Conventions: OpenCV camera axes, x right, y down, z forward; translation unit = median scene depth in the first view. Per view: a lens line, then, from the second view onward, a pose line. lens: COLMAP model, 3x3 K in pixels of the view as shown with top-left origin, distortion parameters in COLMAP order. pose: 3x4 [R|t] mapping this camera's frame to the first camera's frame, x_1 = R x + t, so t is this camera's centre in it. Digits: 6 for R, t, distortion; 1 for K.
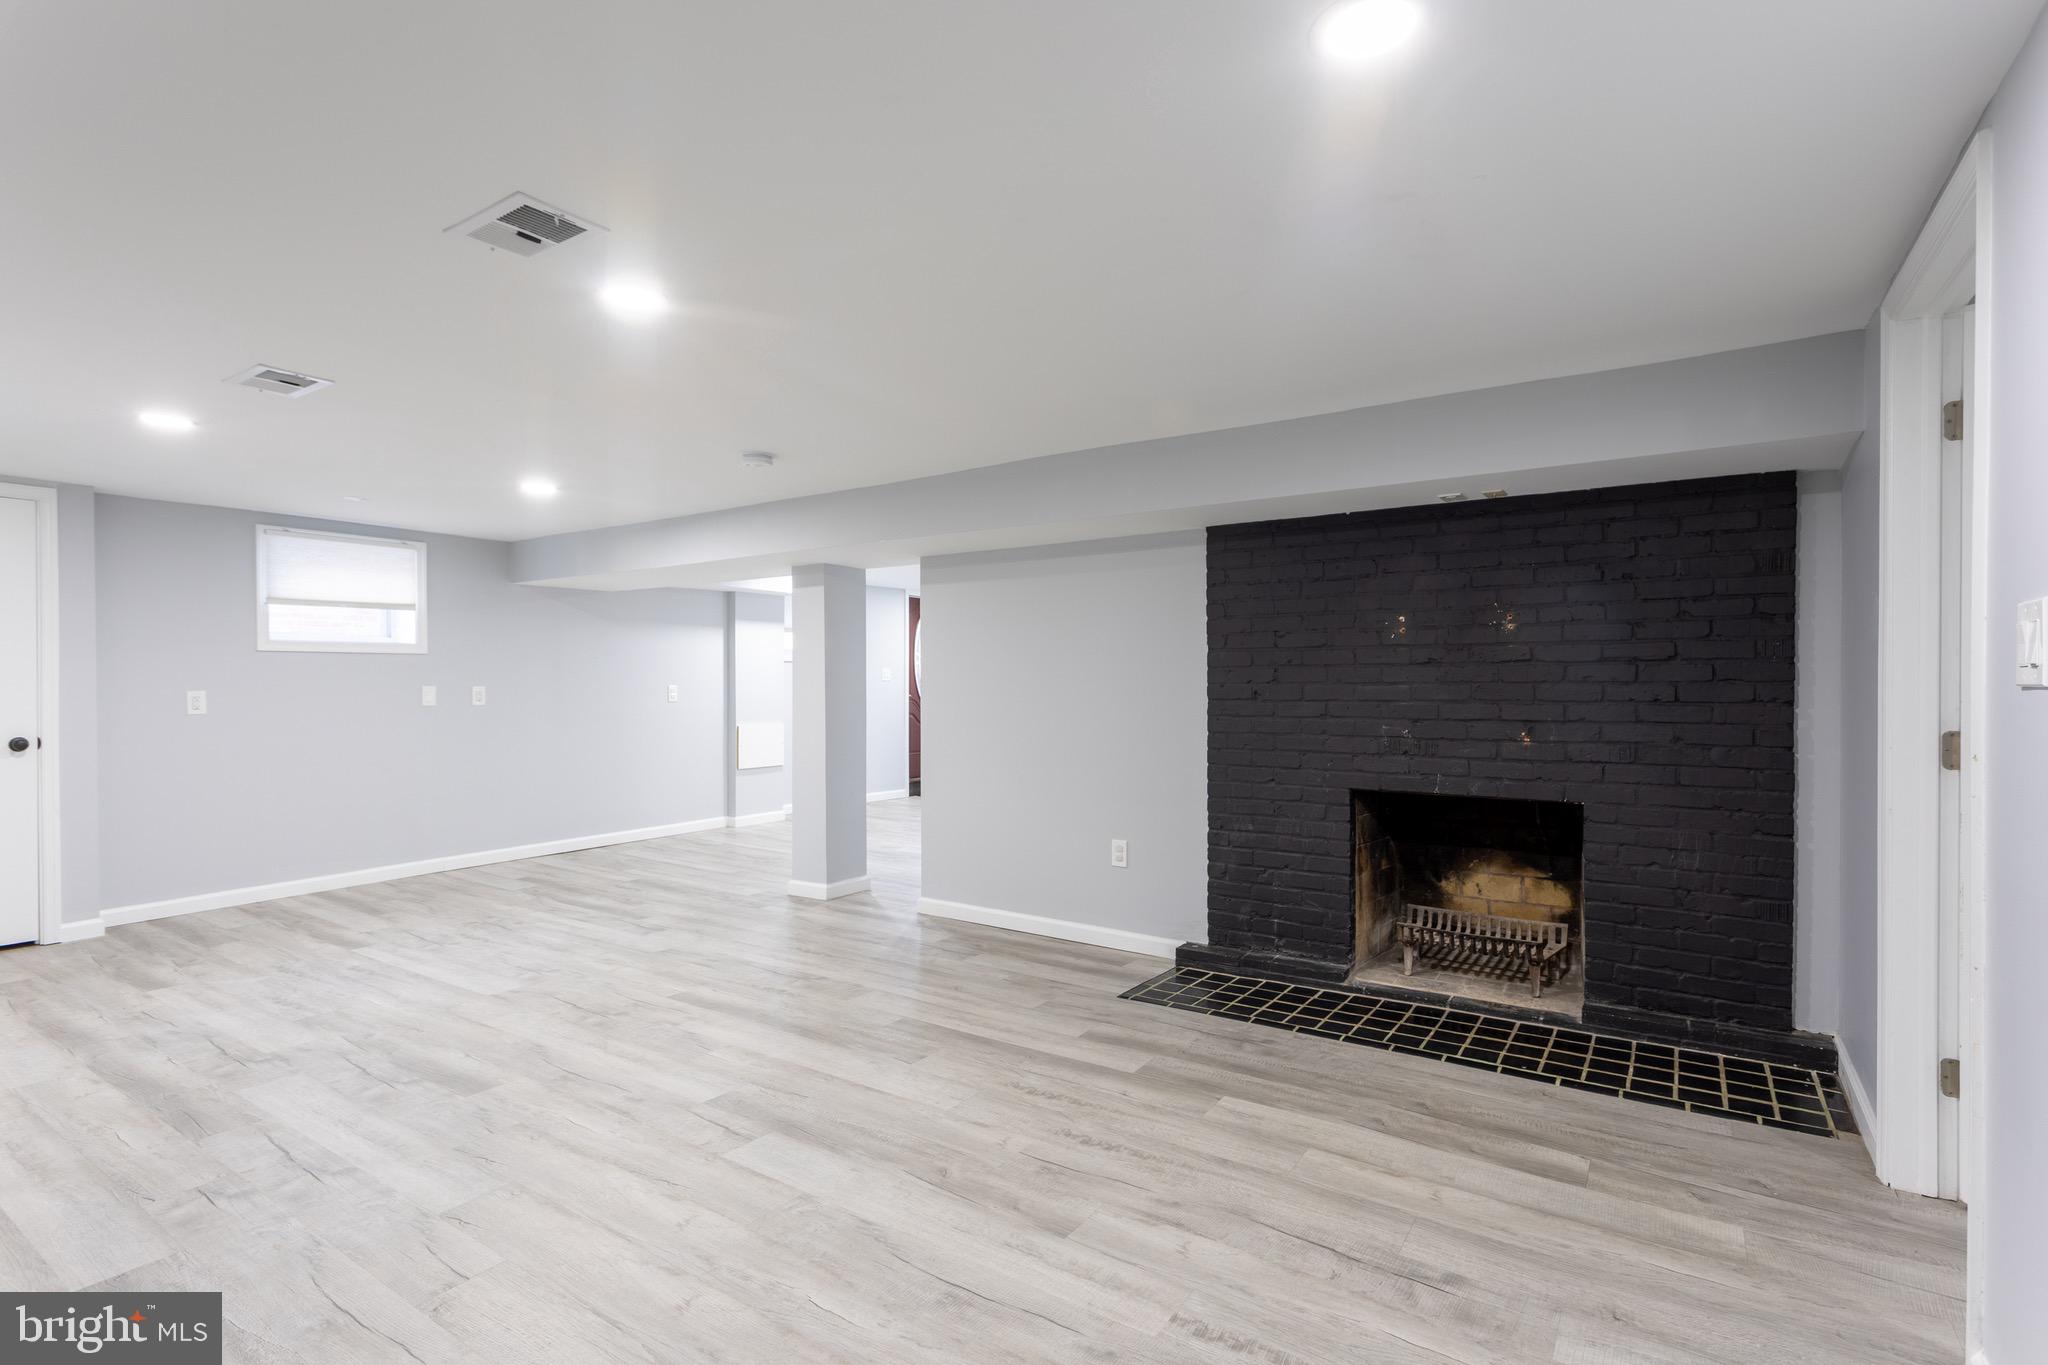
lens RADIAL K [[984.8, 0, 1026.3], [0, 984.8, 681.3], [0, 0, 1]] dist [-0.002908, -0.000731]
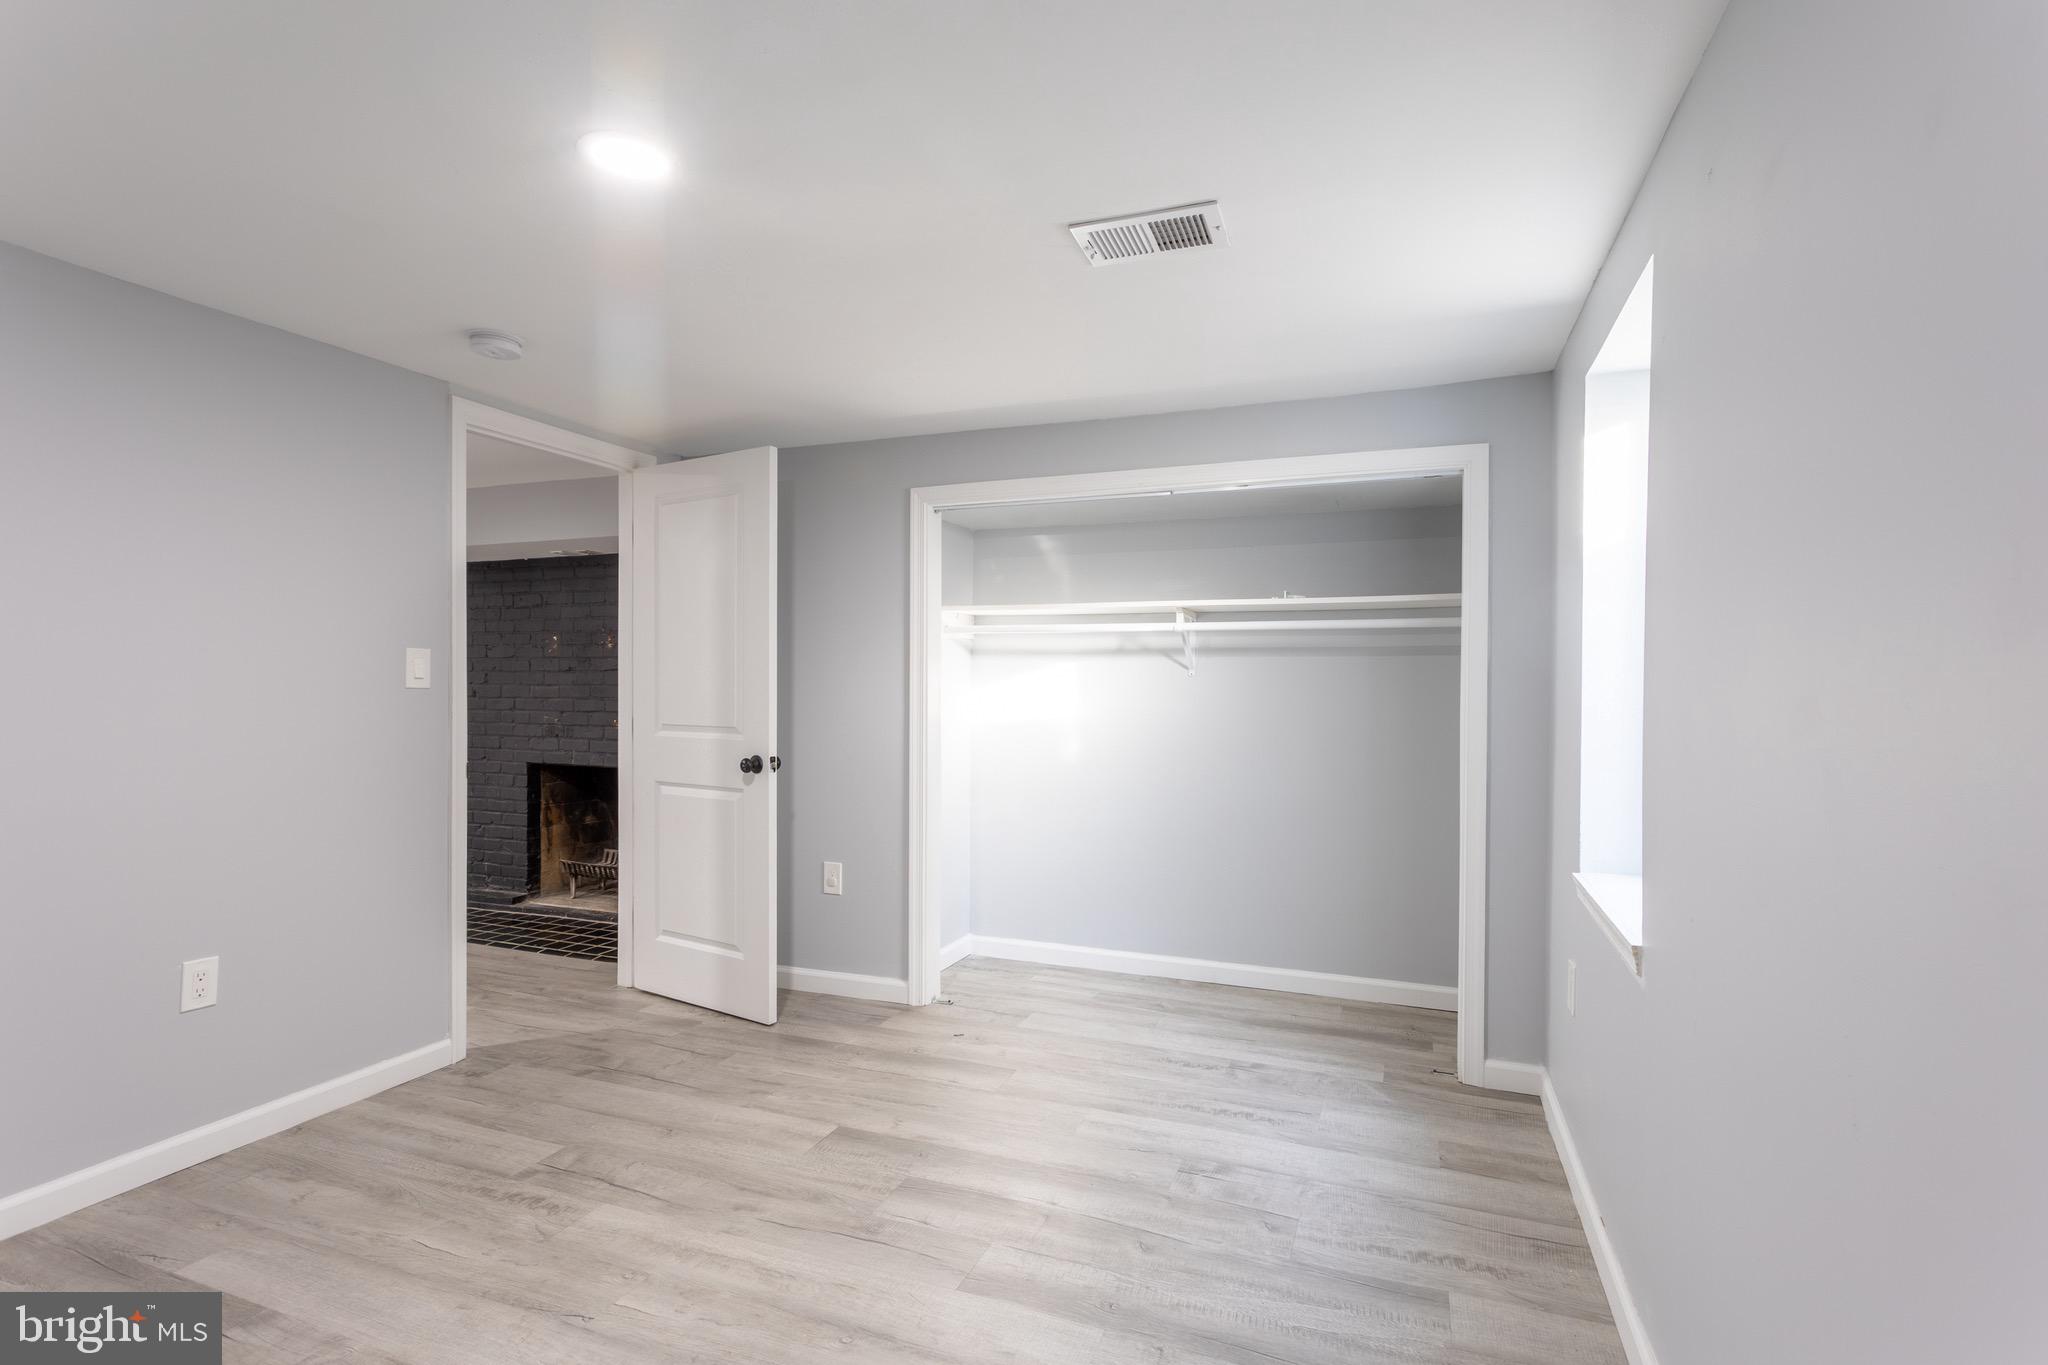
lens RADIAL K [[984.8, 0, 1021.6], [0, 984.8, 687.8], [0, 0, 1]] dist [-0.002908, -0.000731]
pose [[0.977726, 0.008921, 0.209694, 0.740309], [-0.009919, 0.999944, 0.003707, -0.005931], [-0.209649, -0.005705, 0.977760, -0.487291]]
